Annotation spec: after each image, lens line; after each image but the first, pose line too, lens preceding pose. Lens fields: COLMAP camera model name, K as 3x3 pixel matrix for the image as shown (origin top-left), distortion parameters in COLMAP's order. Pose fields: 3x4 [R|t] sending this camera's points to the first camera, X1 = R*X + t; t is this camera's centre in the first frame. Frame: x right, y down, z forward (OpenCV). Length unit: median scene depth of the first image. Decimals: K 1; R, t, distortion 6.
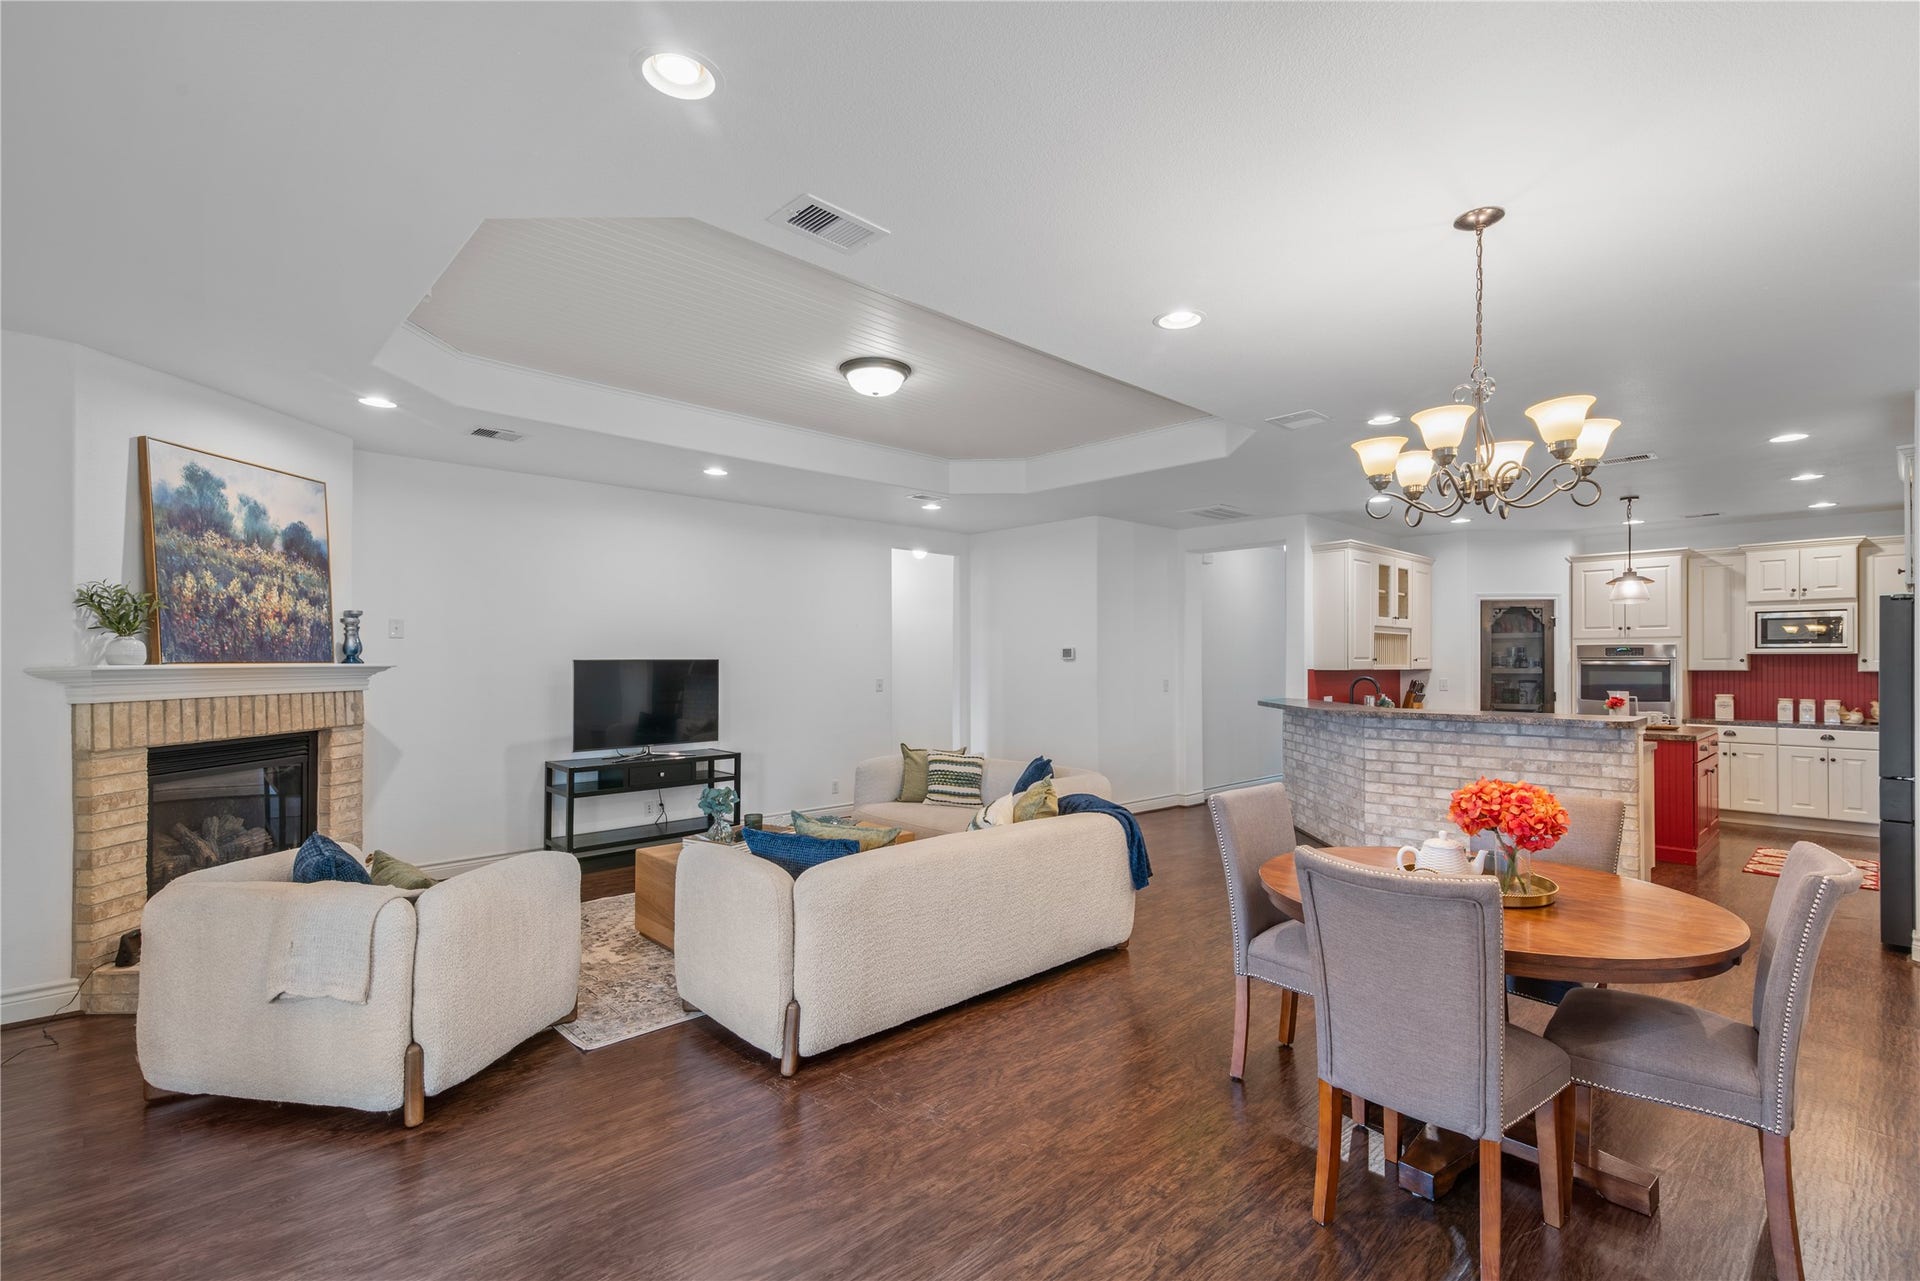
lens RADIAL K [[870.2, 0, 963.4], [0, 870.2, 651.1], [0, 0, 1]] dist [0.017569, -0.000005]
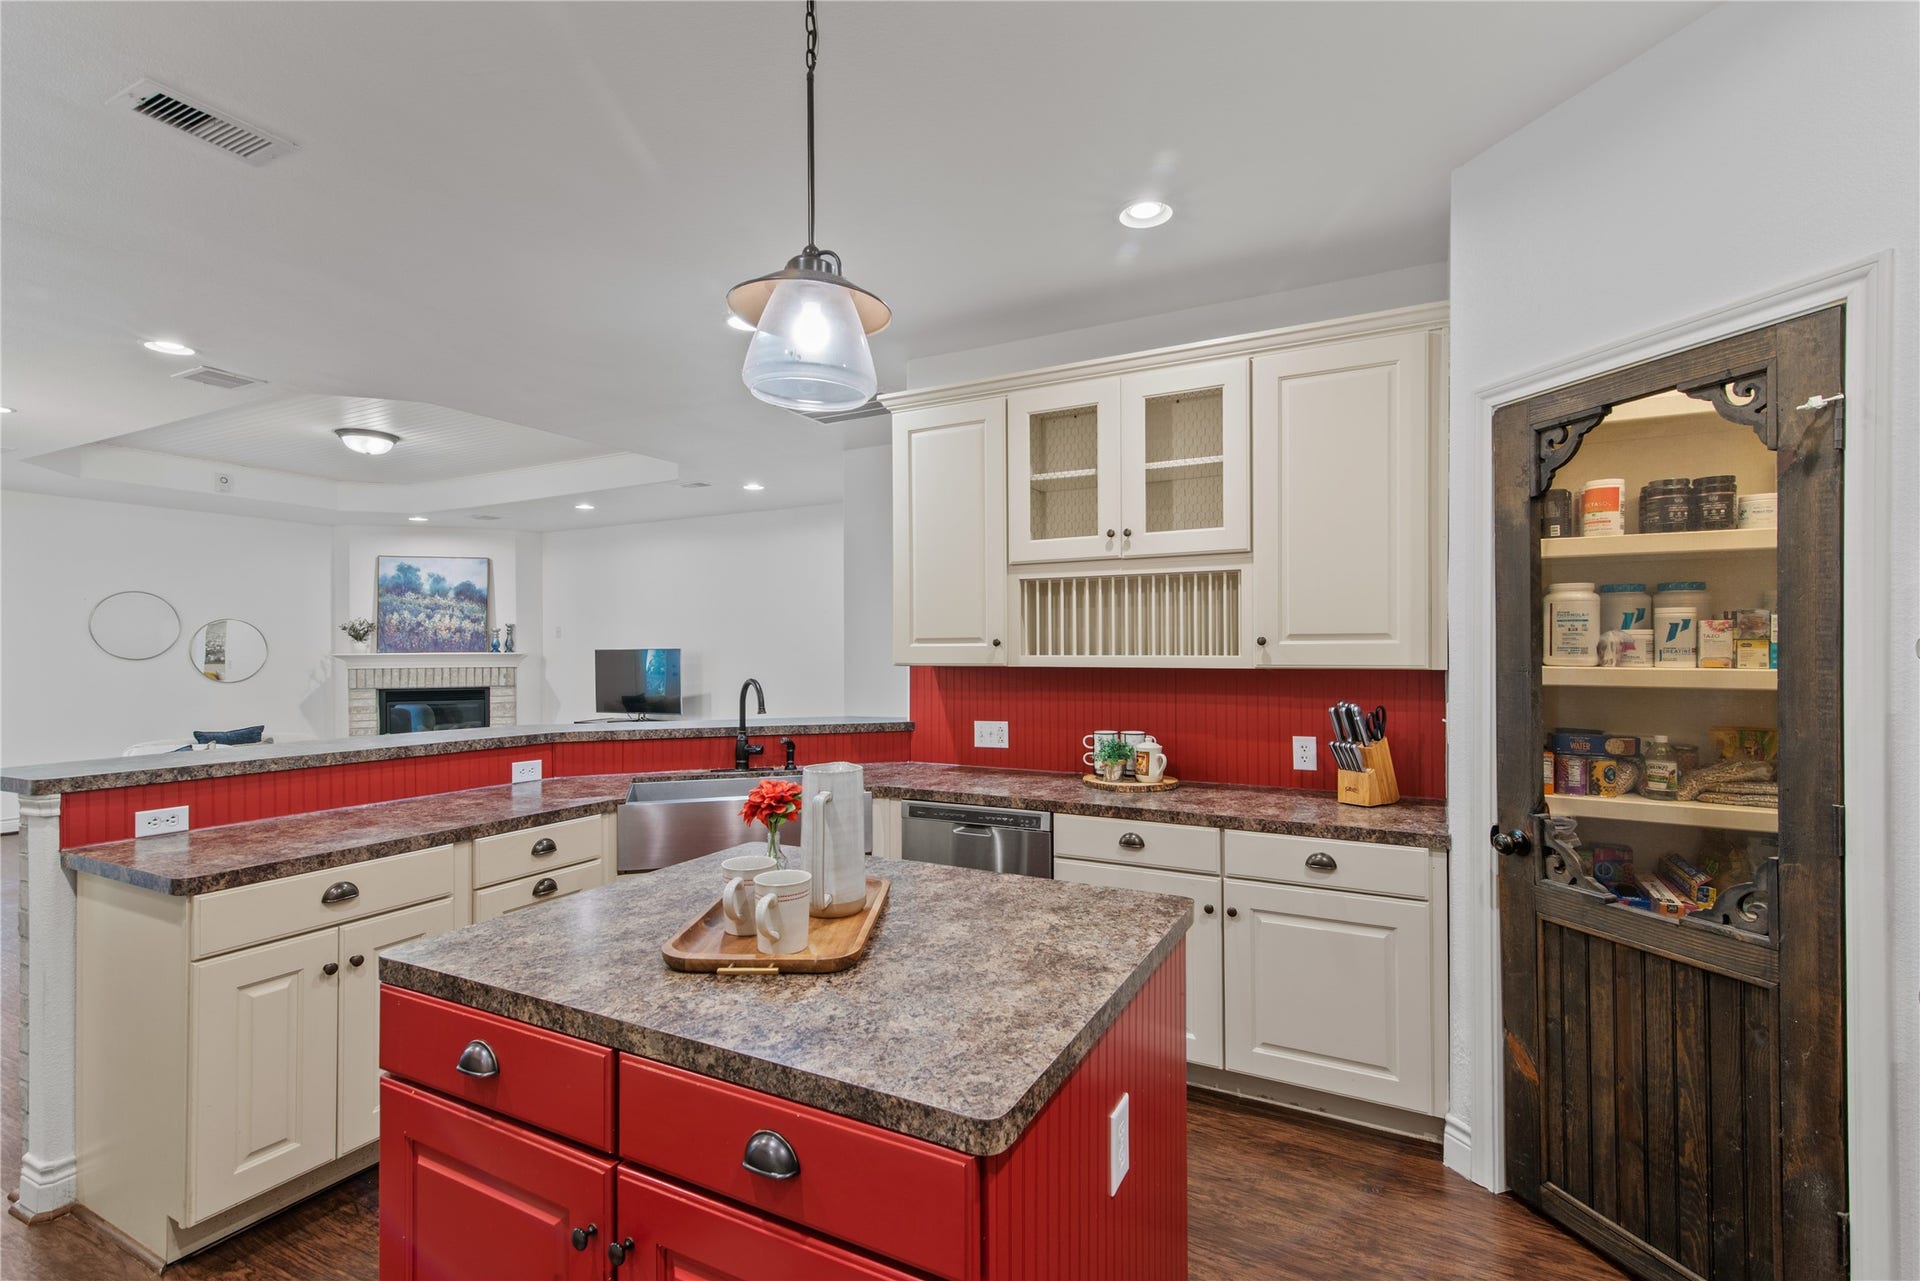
lens RADIAL K [[870.2, 0, 960.9], [0, 870.2, 643.3], [0, 0, 1]] dist [0.017569, -0.000005]
pose [[0.313046, -0.007482, -0.949709, 1.572214], [0.015862, 0.999871, -0.002649, 0.017204], [0.949606, -0.014235, 0.313124, 1.548222]]
